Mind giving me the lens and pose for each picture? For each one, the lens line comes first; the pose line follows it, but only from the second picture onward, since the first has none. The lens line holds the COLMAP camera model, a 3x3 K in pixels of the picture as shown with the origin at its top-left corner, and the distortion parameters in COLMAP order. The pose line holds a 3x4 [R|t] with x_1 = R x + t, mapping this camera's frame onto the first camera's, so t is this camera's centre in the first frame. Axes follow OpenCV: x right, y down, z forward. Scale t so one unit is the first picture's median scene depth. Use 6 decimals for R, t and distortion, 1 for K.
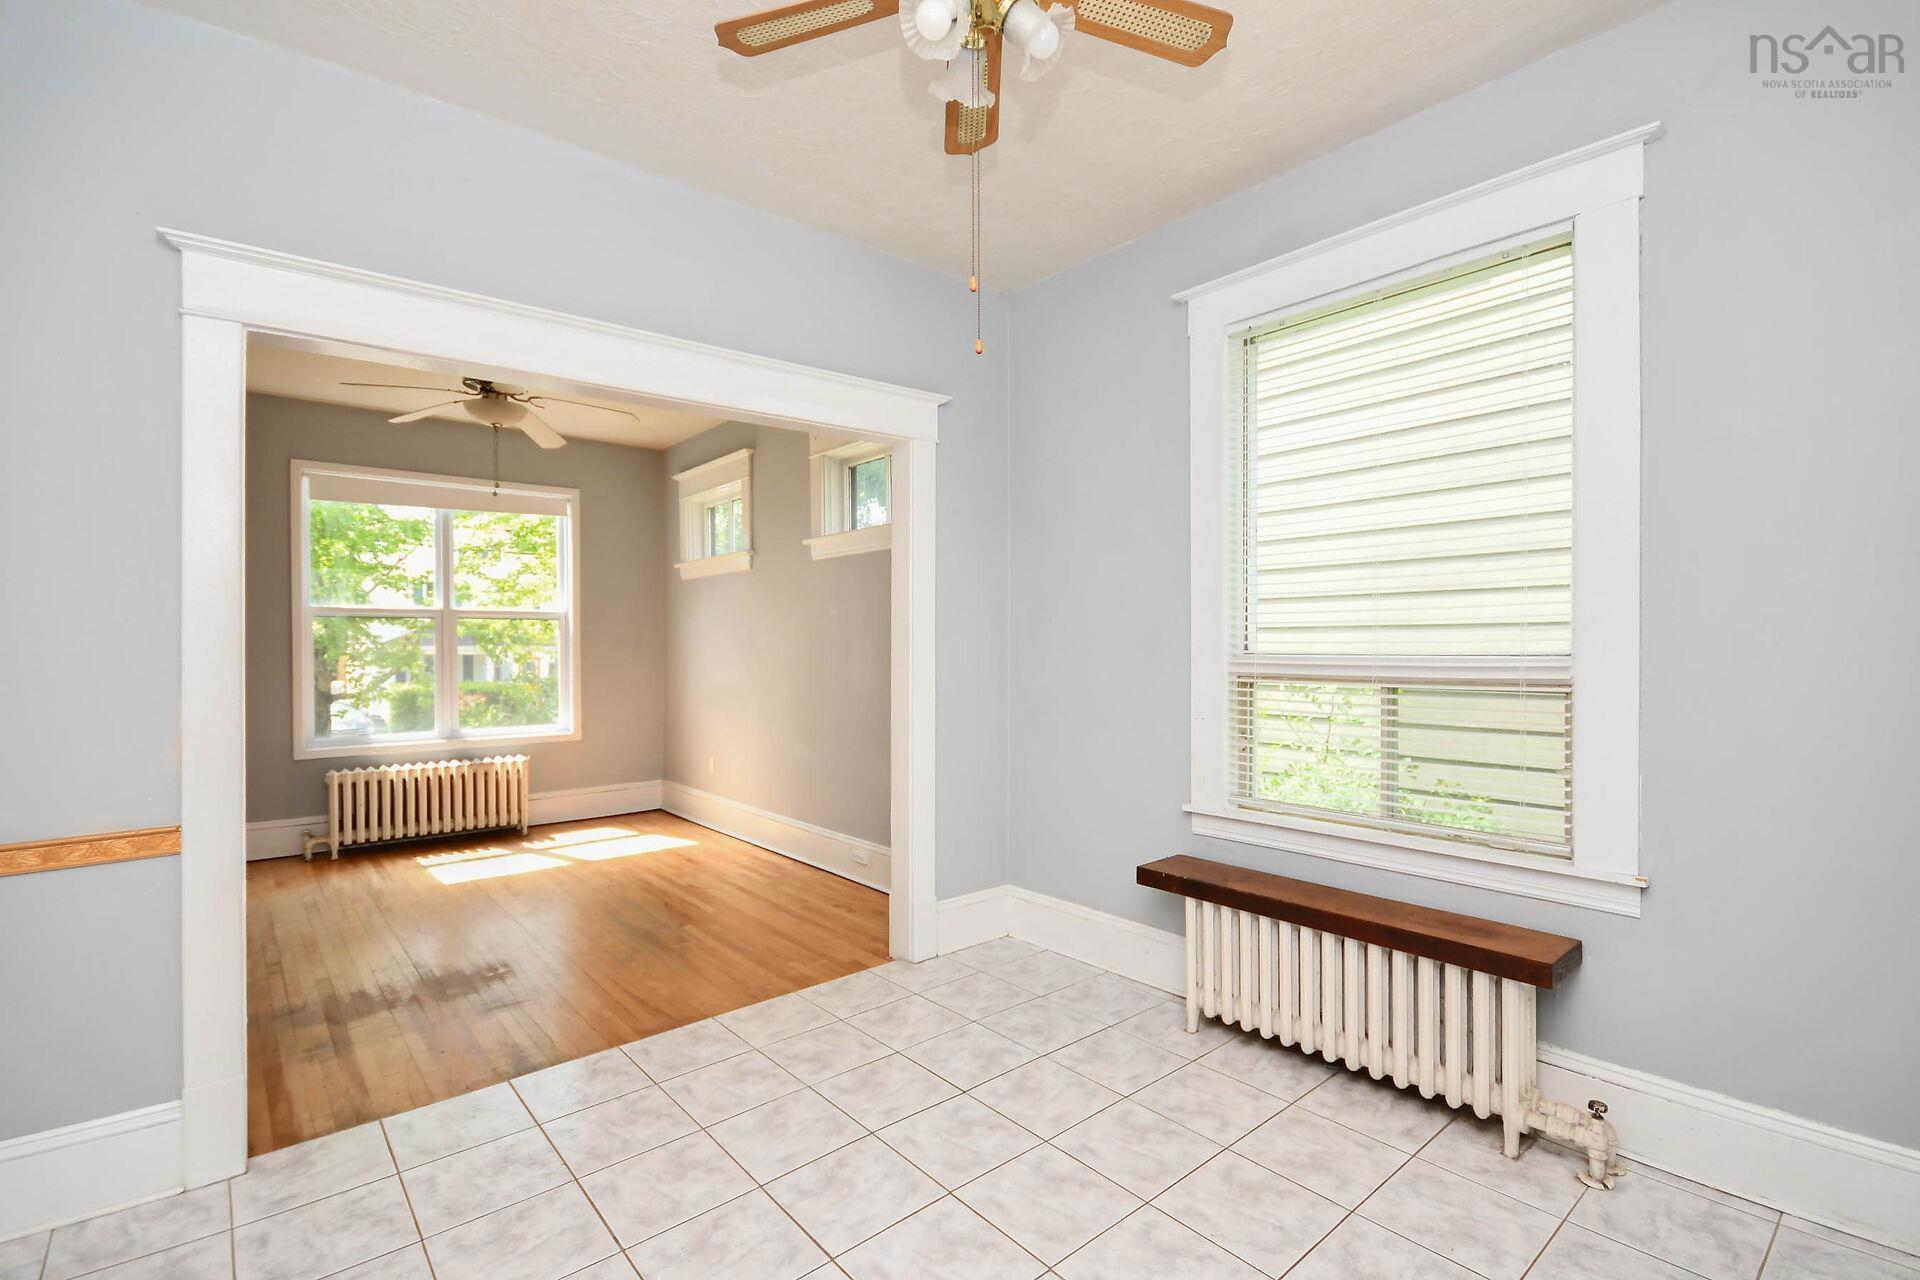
lens RADIAL K [[845.2, 0, 954.9], [0, 845.2, 650.0], [0, 0, 1]] dist [0.006889, -0.010990]
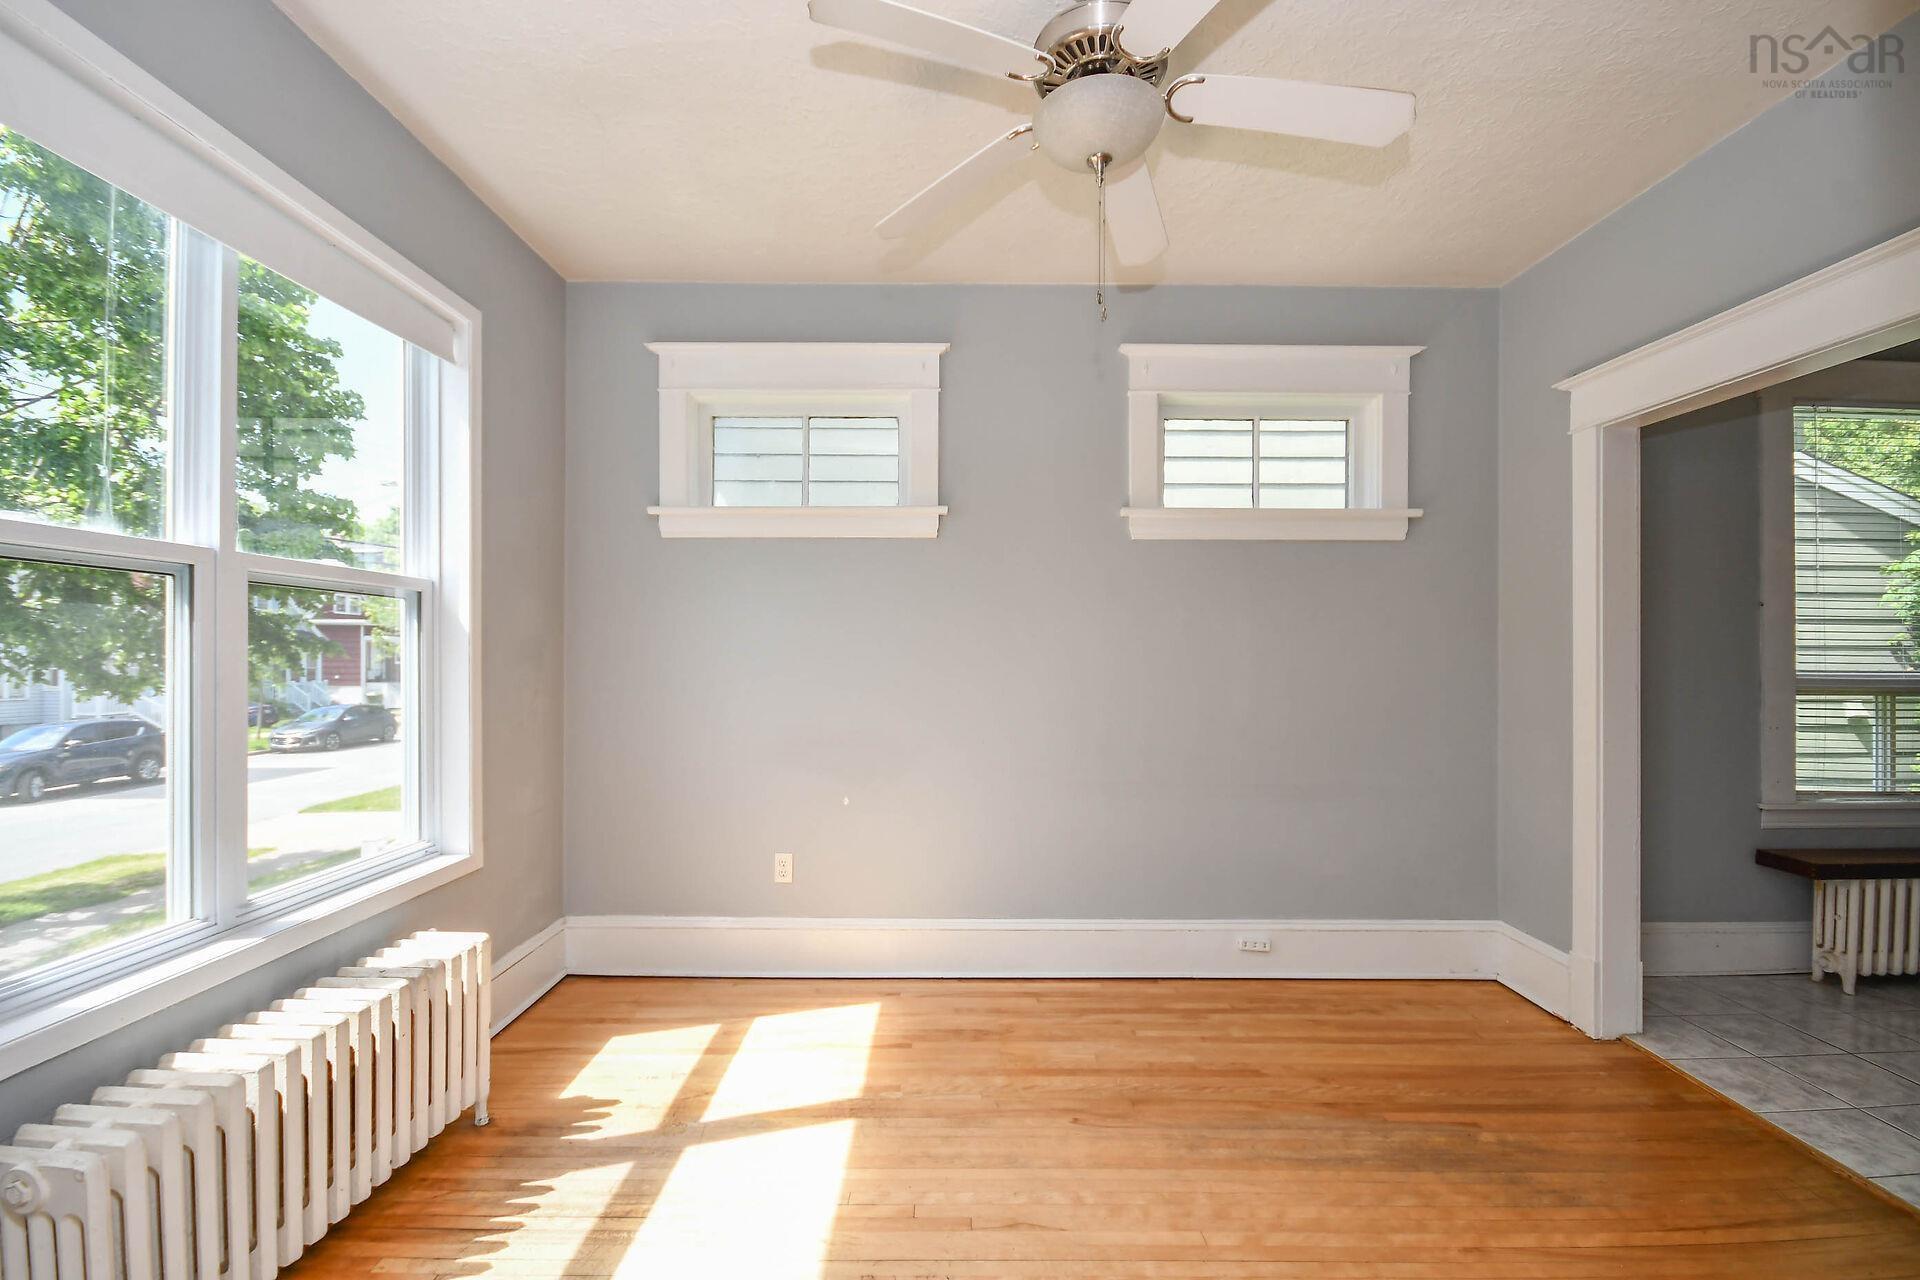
lens RADIAL K [[845.2, 0, 954.9], [0, 845.2, 650.0], [0, 0, 1]] dist [0.006889, -0.010990]
pose [[0.668450, 0.000560, 0.743757, -0.938619], [-0.003442, 0.999991, 0.002340, -0.019124], [-0.743749, -0.004124, 0.668446, 0.765543]]
